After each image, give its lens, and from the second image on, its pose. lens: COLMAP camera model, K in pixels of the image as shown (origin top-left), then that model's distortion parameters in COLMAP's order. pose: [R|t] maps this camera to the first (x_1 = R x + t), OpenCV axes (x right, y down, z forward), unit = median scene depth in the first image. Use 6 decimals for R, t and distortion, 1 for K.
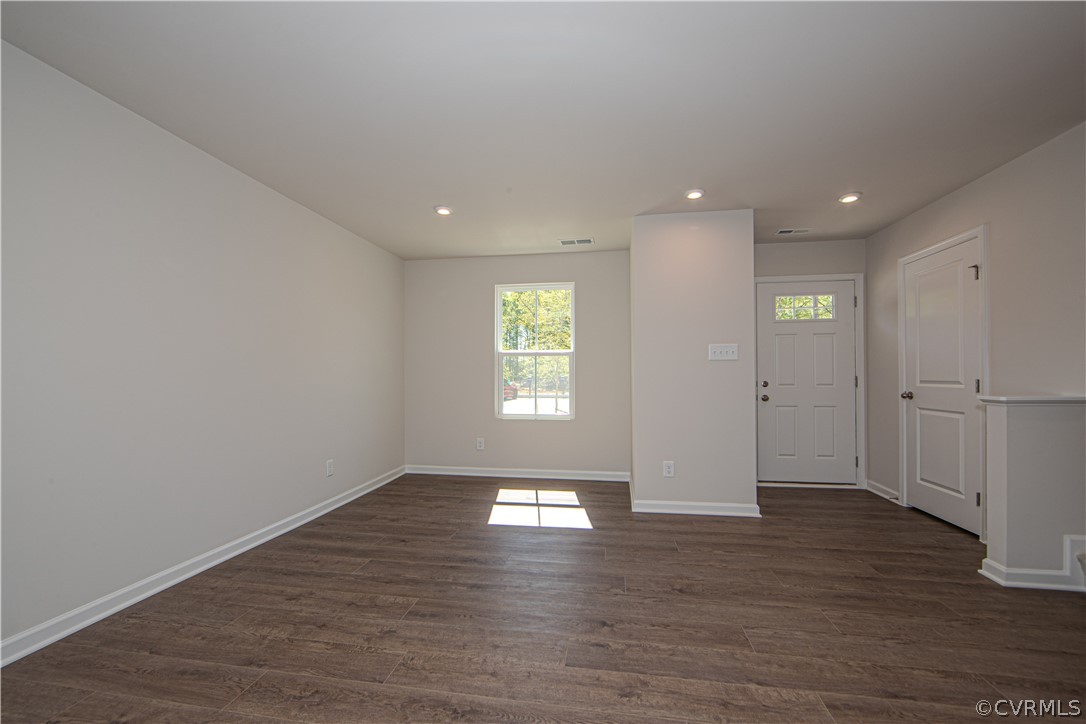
lens RADIAL K [[435.9, 0, 544.1], [0, 435.9, 372.2], [0, 0, 1]] dist [-0.011450, 0.002105]
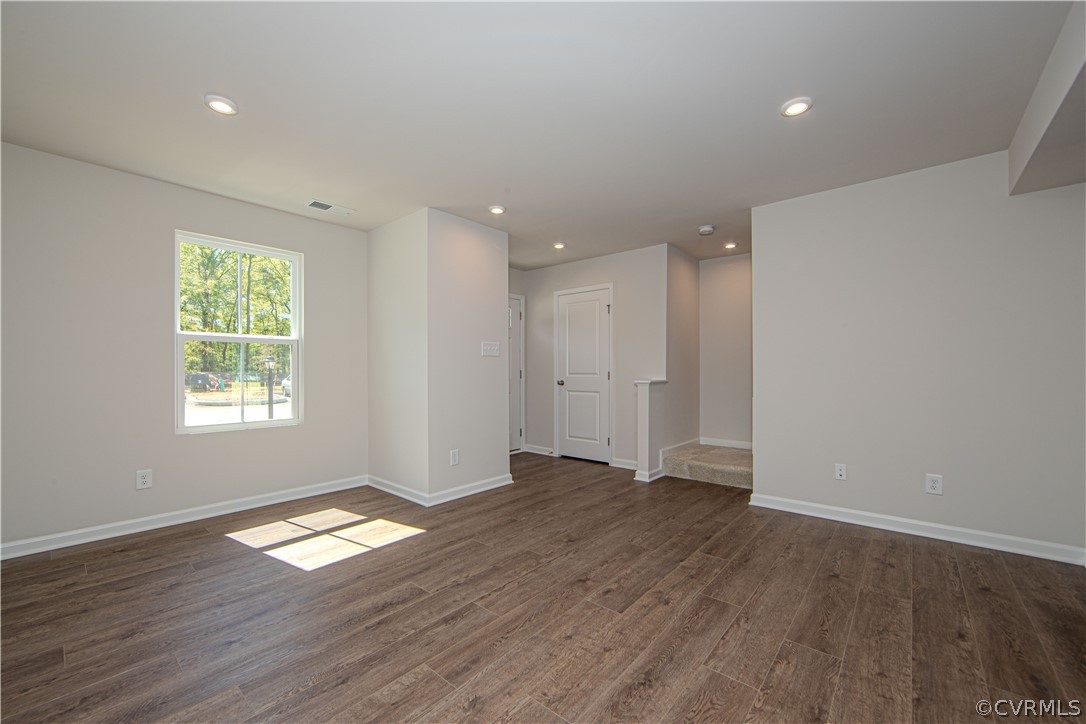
lens RADIAL K [[435.9, 0, 538.6], [0, 435.9, 368.2], [0, 0, 1]] dist [-0.011450, 0.002105]
pose [[0.523484, 0.005595, 0.852017, -0.593323], [-0.005198, 0.999981, -0.003372, 0.010340], [-0.852020, -0.002664, 0.523503, 0.318861]]
